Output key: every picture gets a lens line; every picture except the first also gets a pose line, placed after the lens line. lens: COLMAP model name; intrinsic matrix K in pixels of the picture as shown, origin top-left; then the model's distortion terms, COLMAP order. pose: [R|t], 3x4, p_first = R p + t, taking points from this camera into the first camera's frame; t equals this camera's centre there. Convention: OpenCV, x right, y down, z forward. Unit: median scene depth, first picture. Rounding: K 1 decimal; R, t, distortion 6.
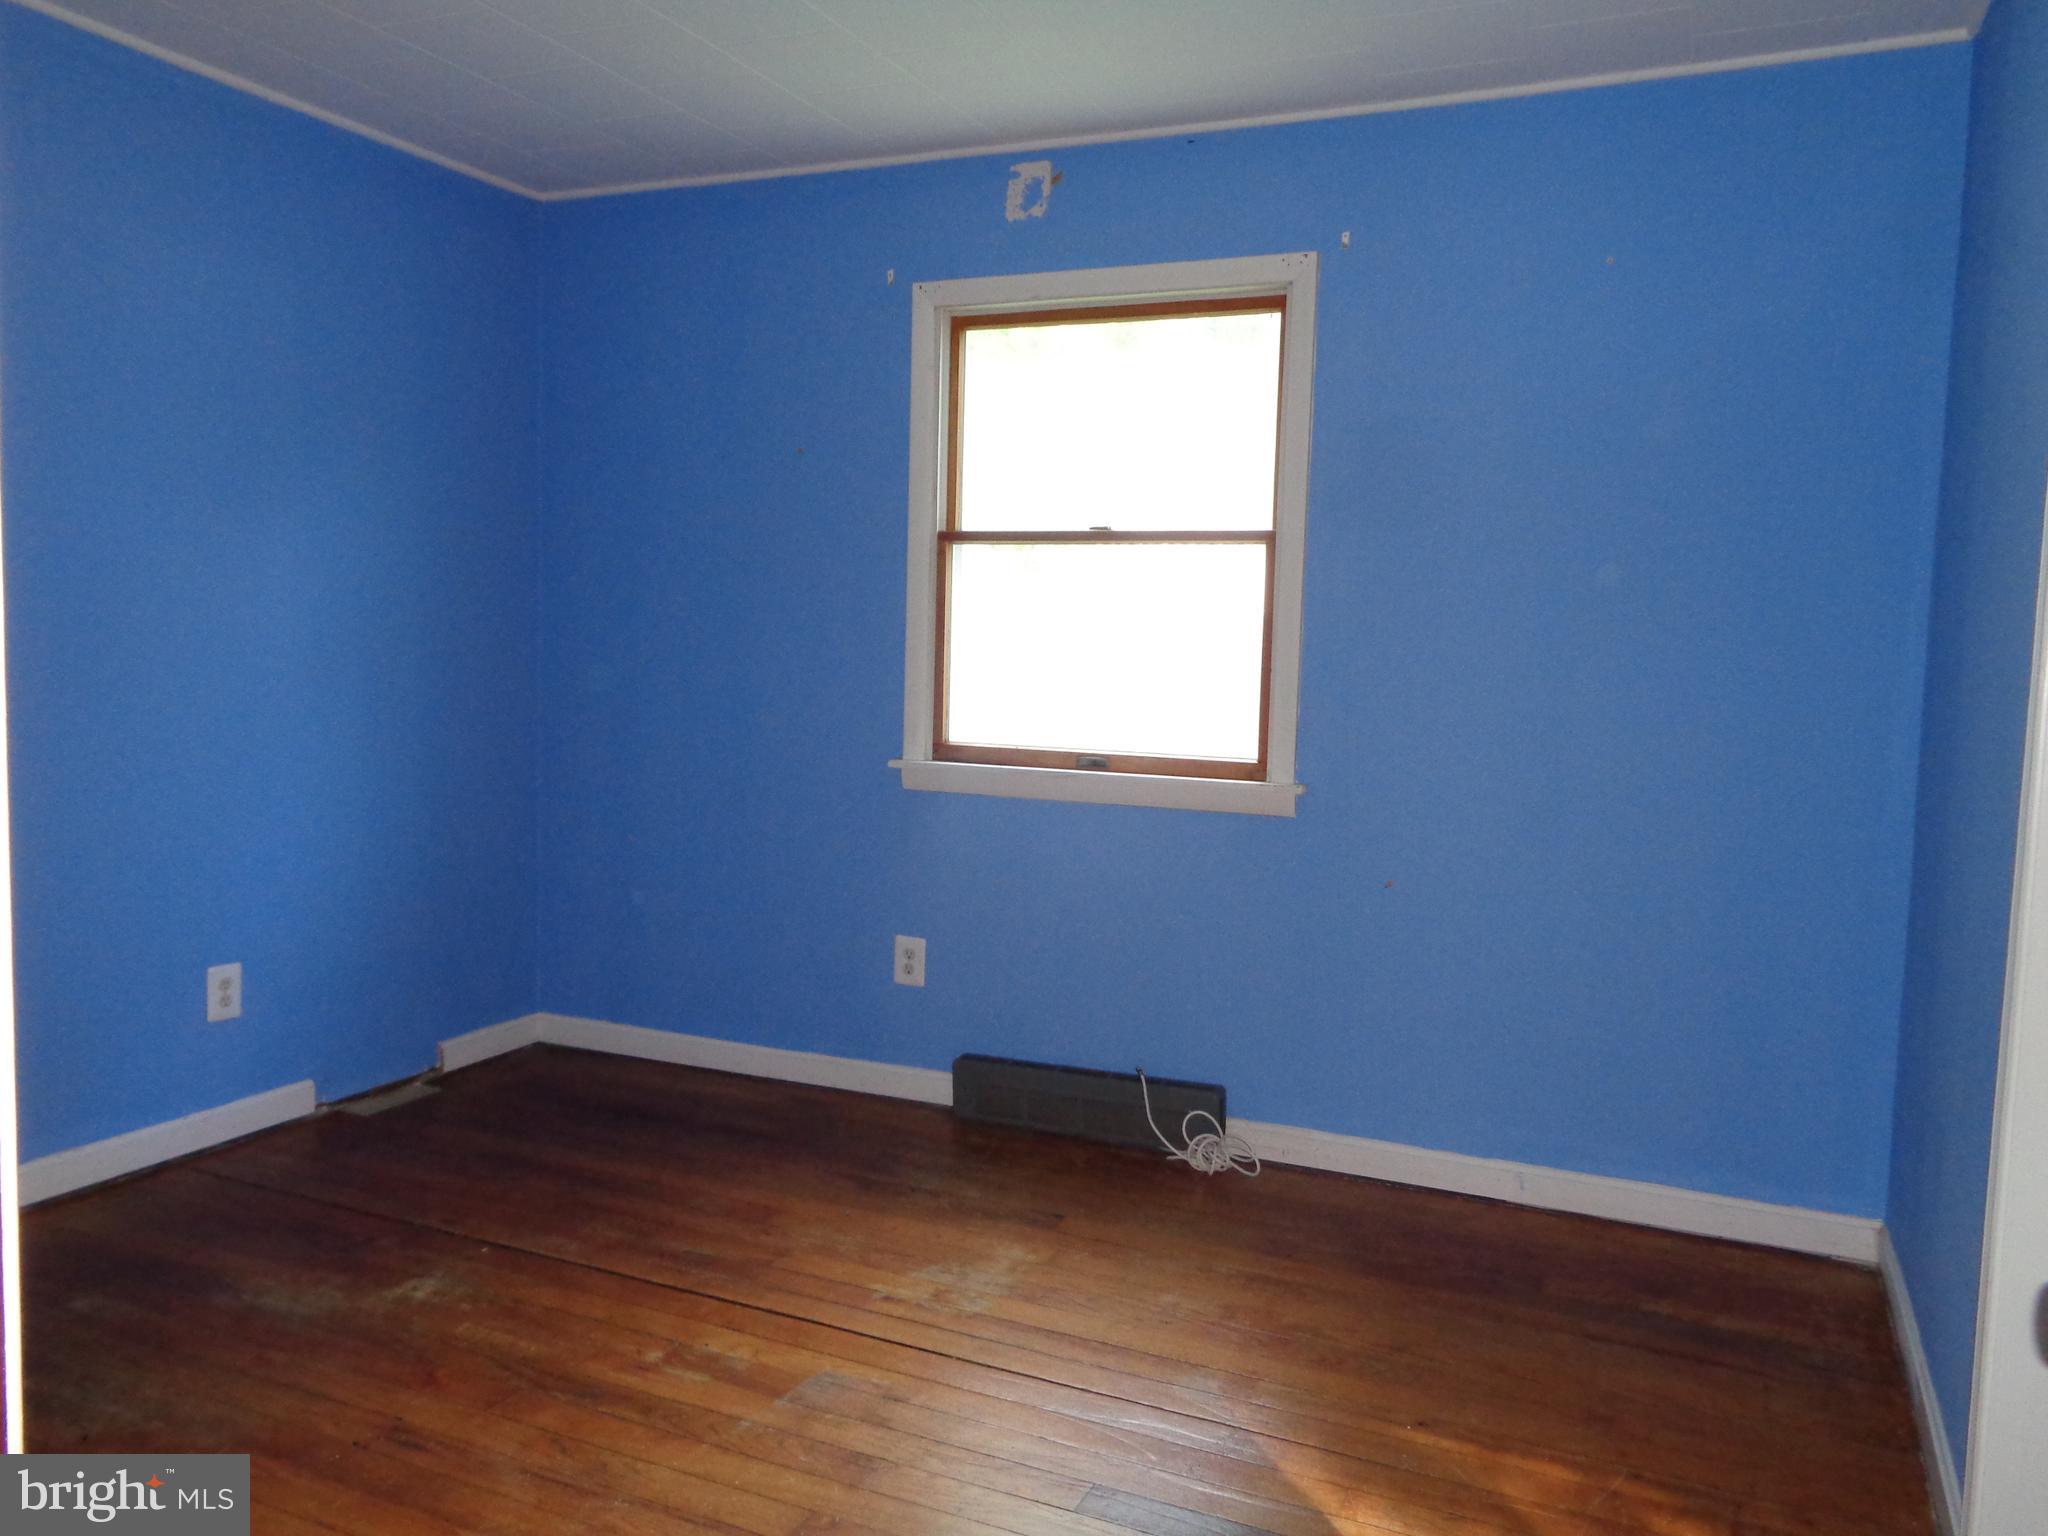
lens RADIAL K [[1539.6, 0, 1038.1], [0, 1539.6, 756.6], [0, 0, 1]] dist [0.003170, 0.005534]
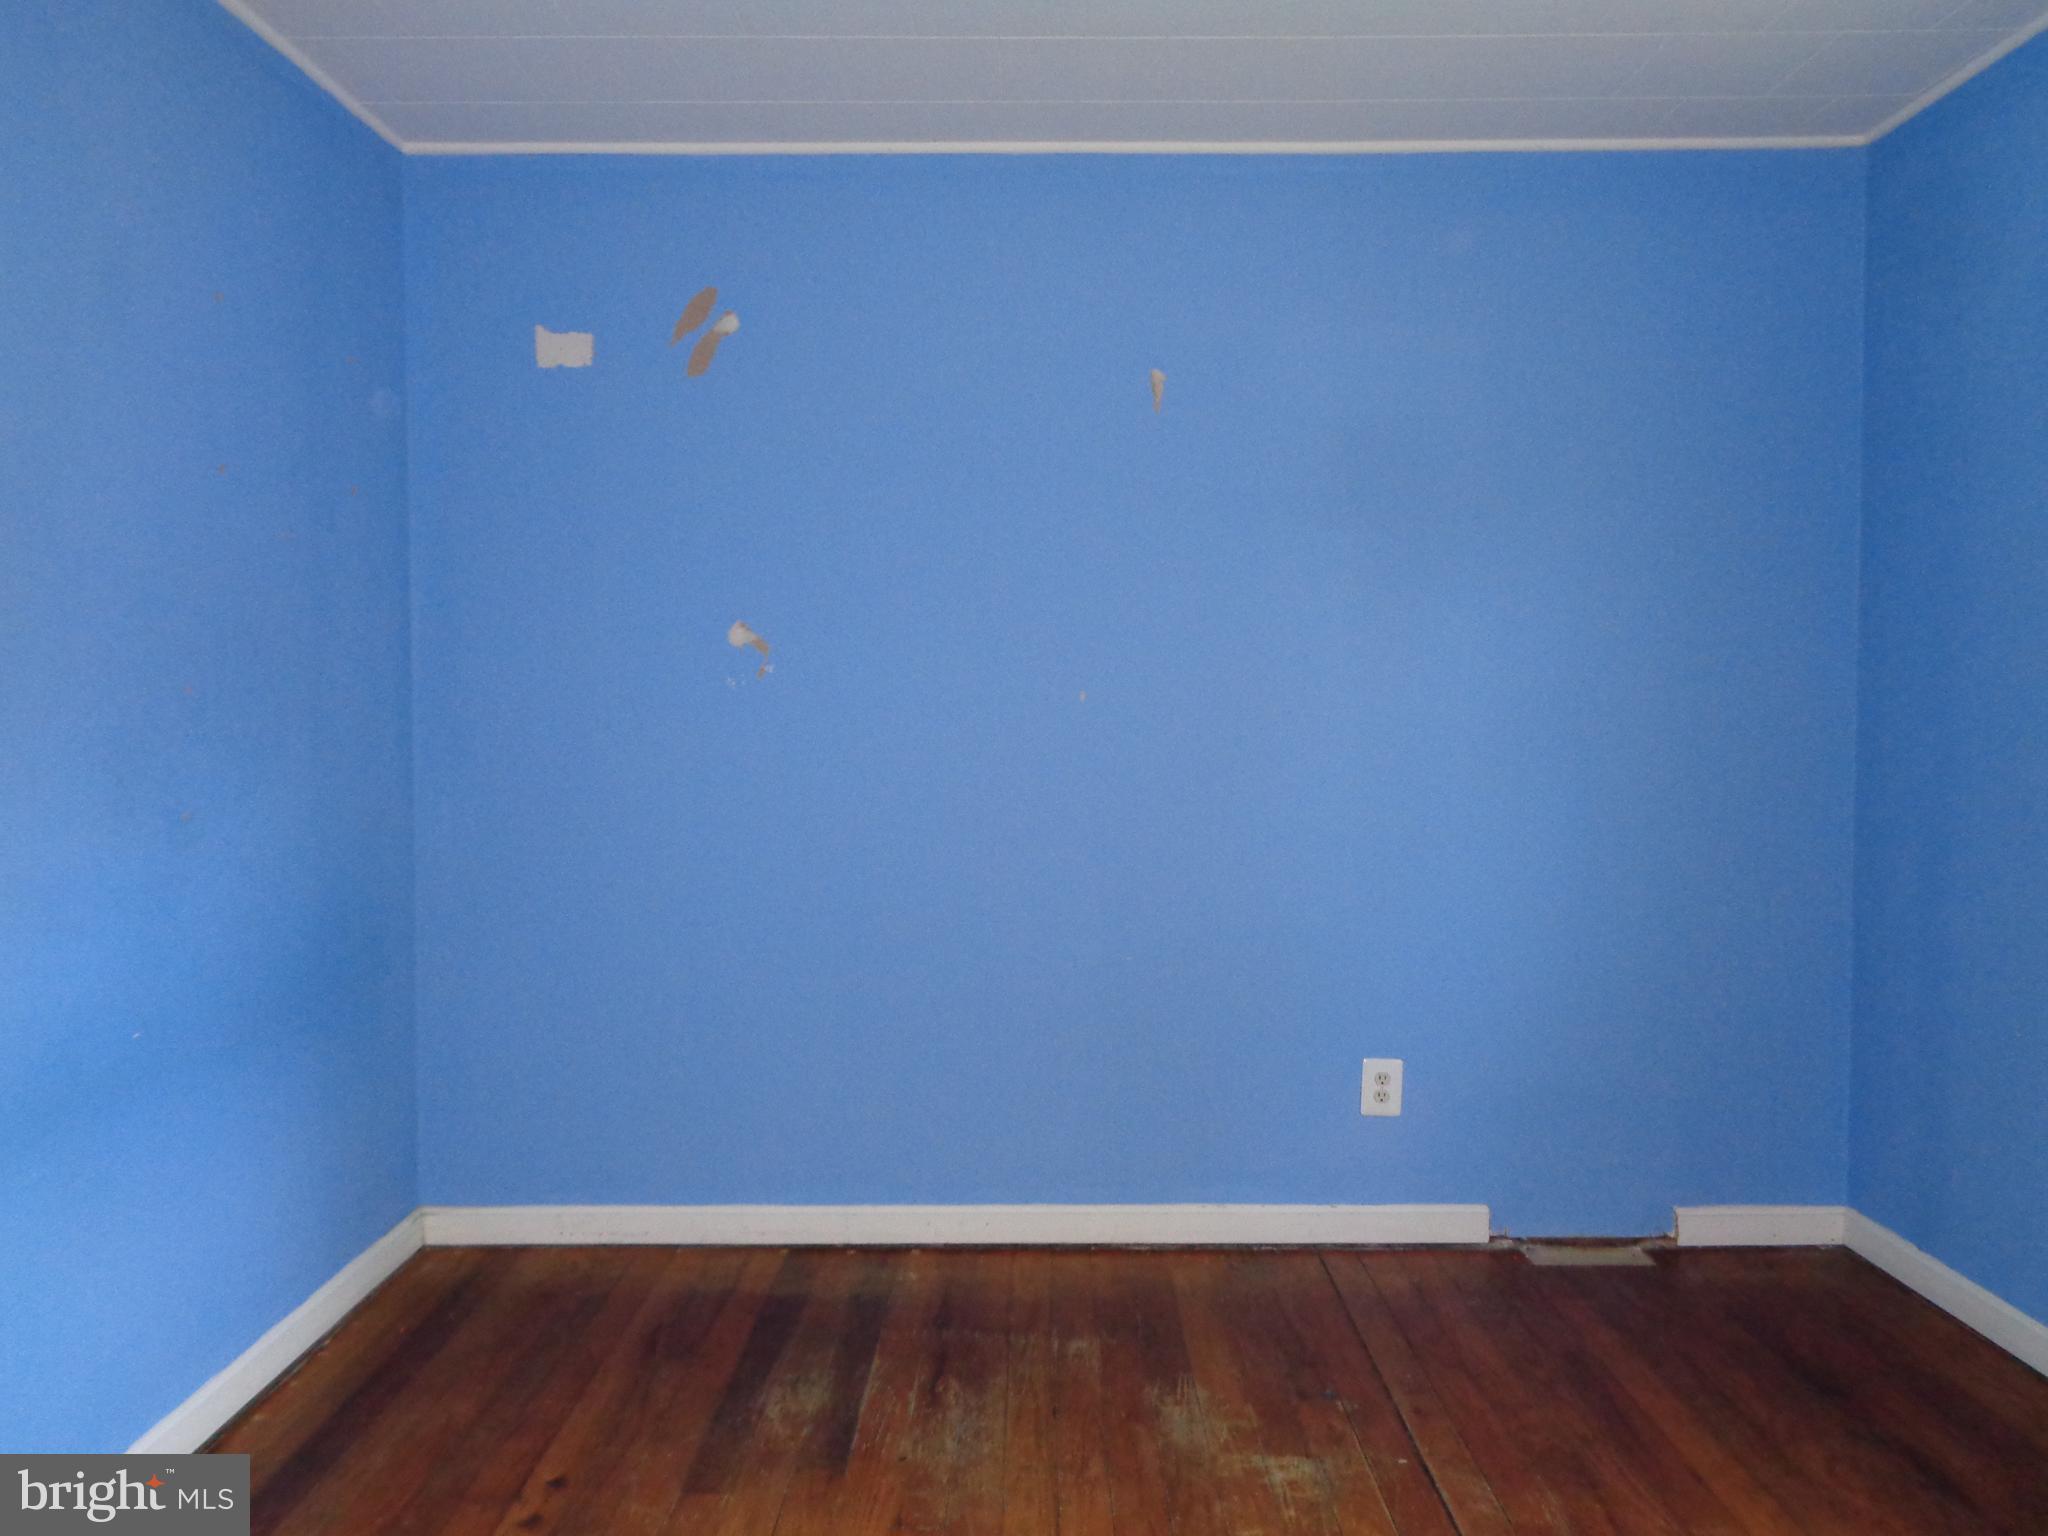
lens RADIAL K [[1539.6, 0, 1038.1], [0, 1539.6, 756.6], [0, 0, 1]] dist [0.003170, 0.005534]
pose [[0.400442, 0.006047, -0.916302, 0.268507], [-0.055601, 0.998296, -0.017711, -0.024623], [0.914633, 0.058039, 0.400096, 0.408761]]
